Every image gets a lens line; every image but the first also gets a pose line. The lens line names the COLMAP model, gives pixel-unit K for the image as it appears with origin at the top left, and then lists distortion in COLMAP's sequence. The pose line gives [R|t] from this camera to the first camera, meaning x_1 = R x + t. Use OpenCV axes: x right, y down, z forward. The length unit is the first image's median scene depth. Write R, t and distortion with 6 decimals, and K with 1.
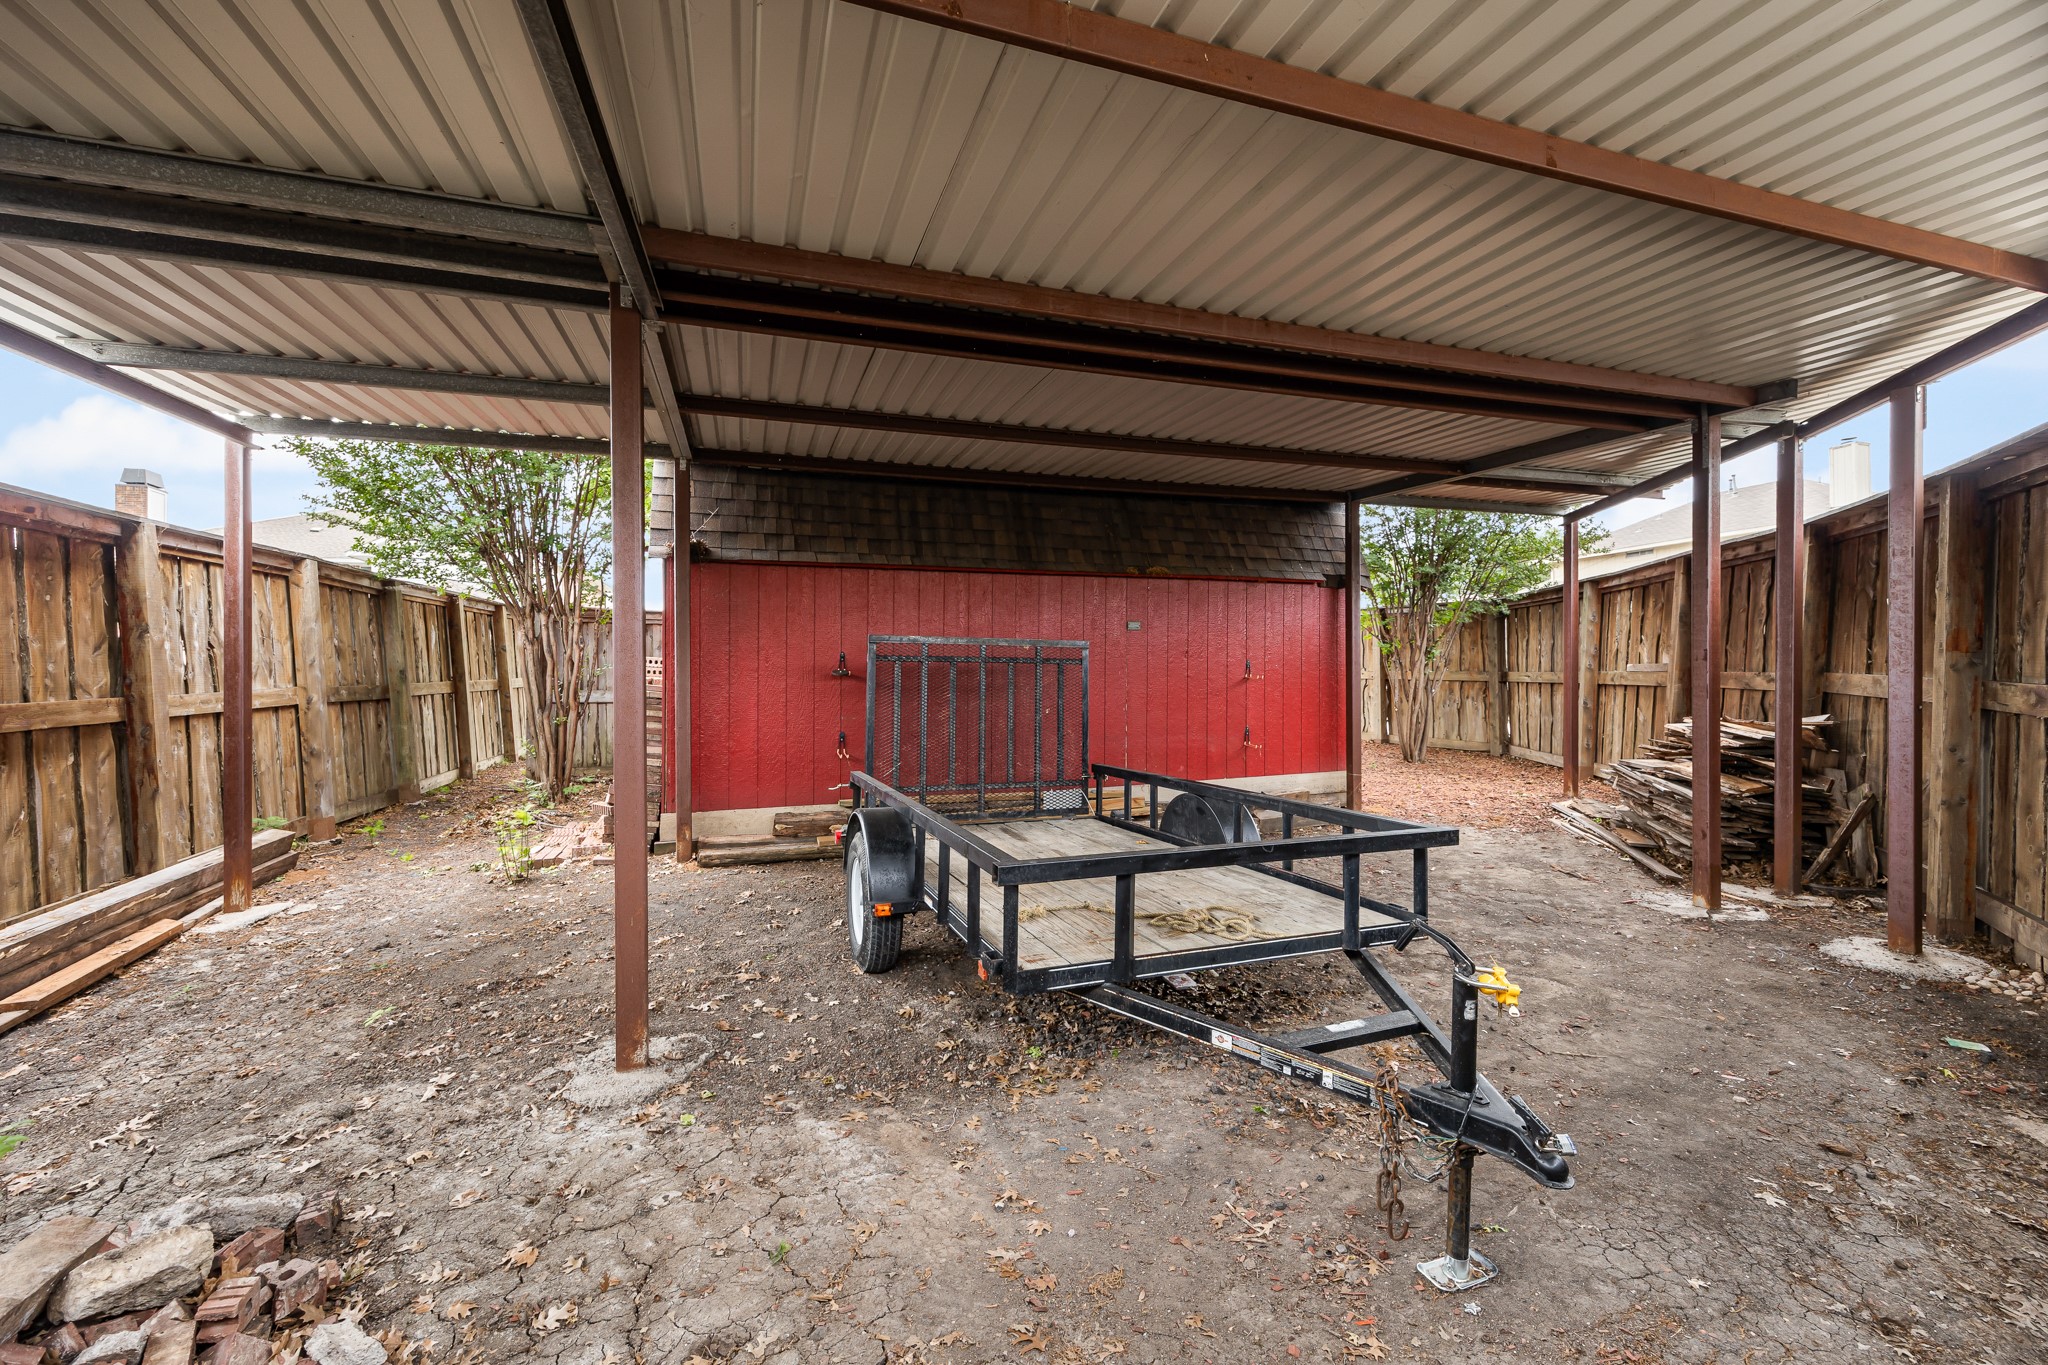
lens RADIAL K [[861.8, 0, 1036.2], [0, 861.8, 673.8], [0, 0, 1]] dist [0.008268, -0.000131]
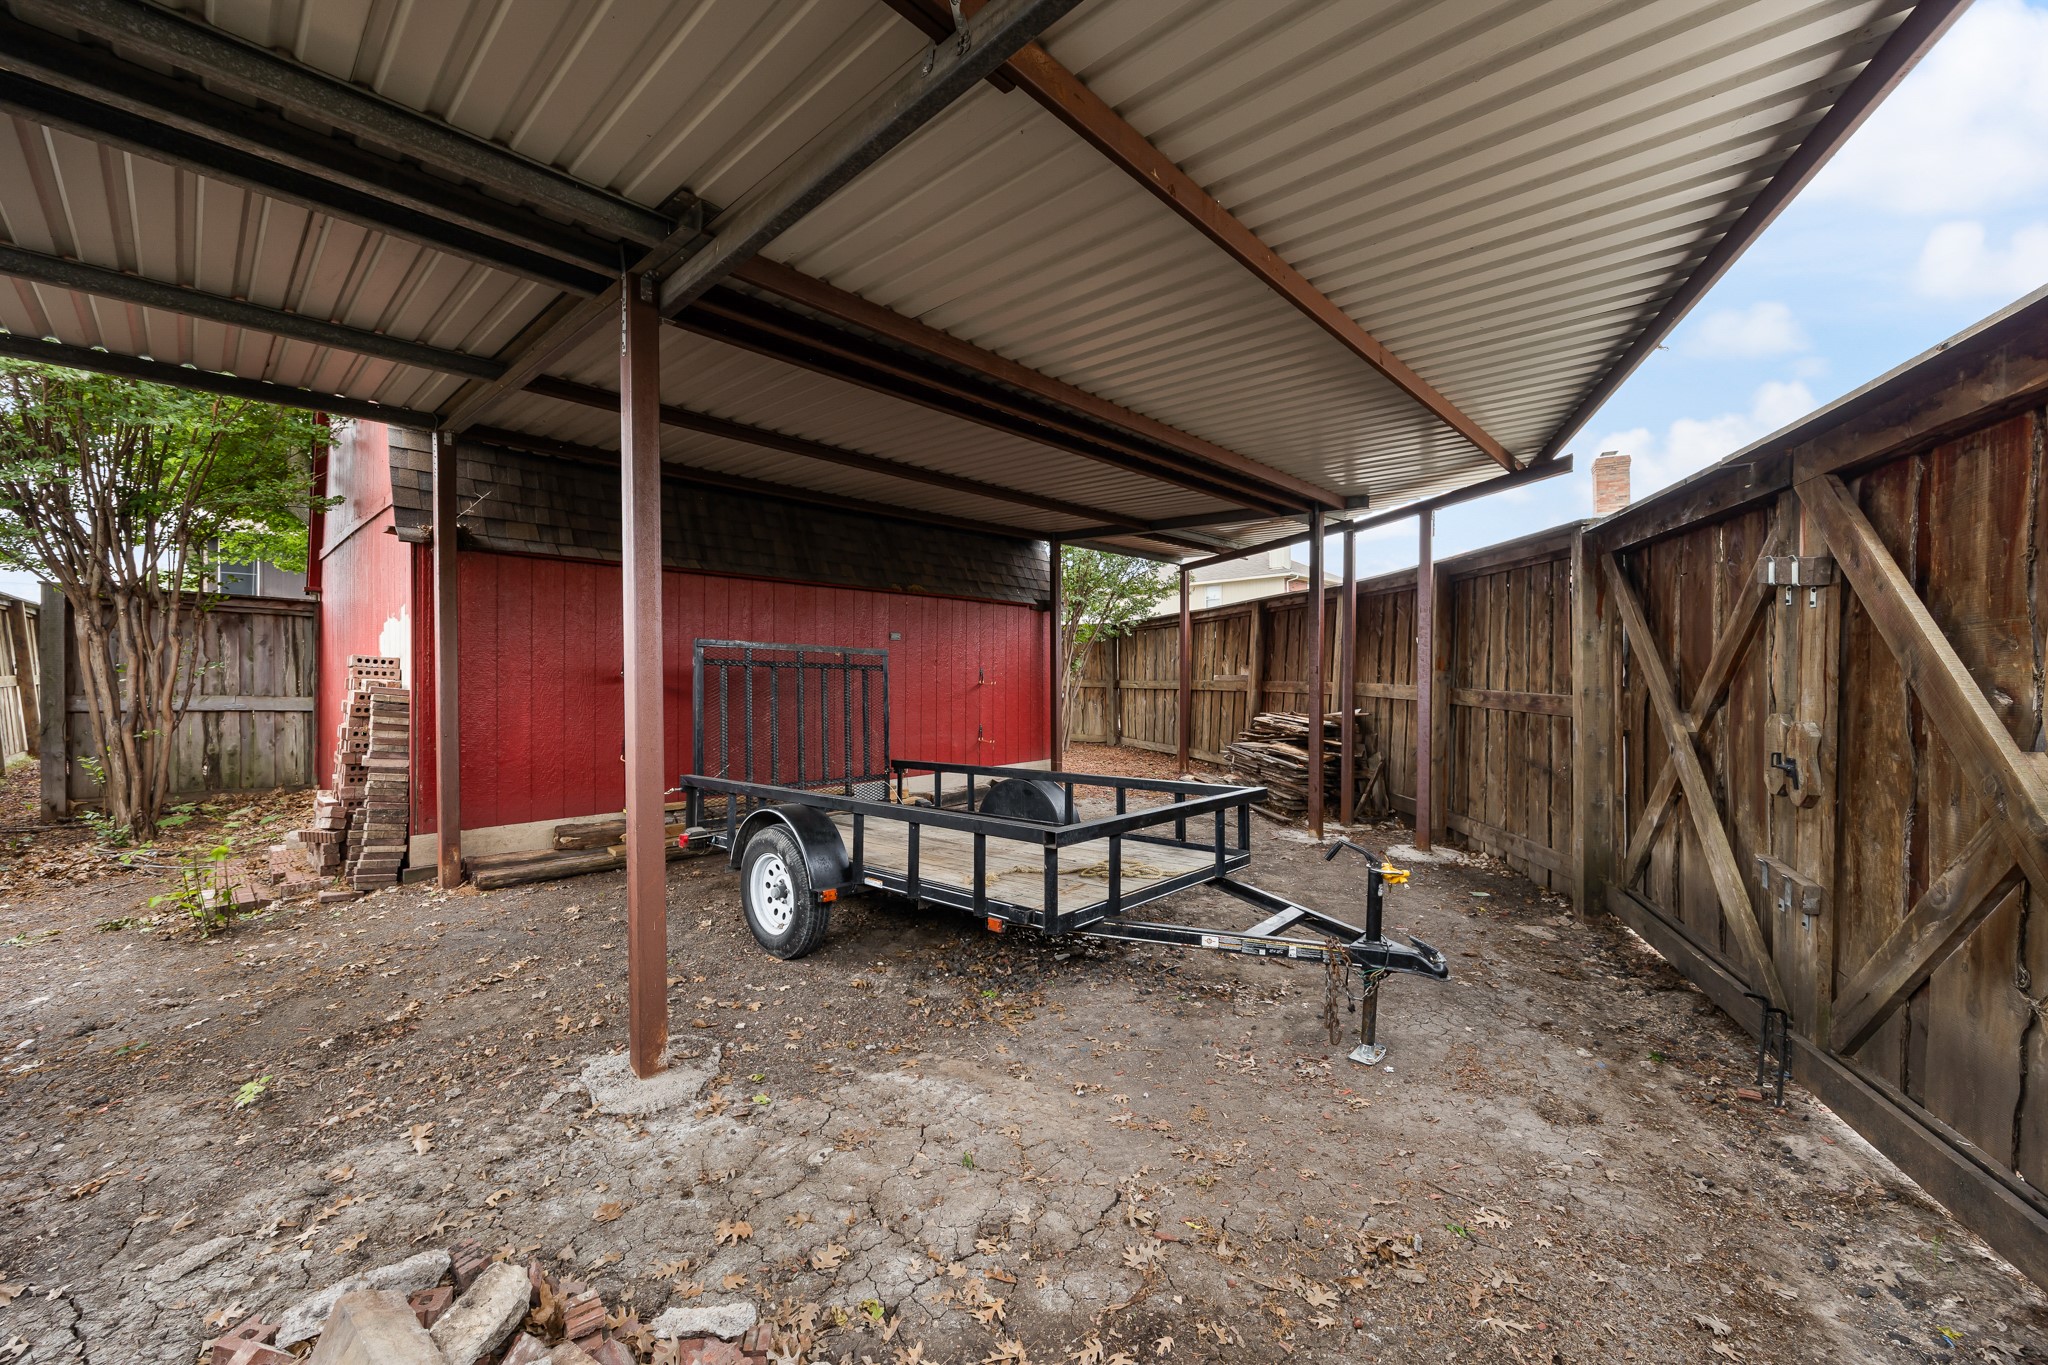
lens RADIAL K [[803.1, 0, 1030.8], [0, 803.1, 687.1], [0, 0, 1]] dist [-0.001162, 0.000682]
pose [[0.885369, 0.003535, 0.464876, -0.289012], [-0.007478, 0.999950, 0.006639, 0.002184], [-0.464829, -0.009354, 0.885351, -0.006630]]
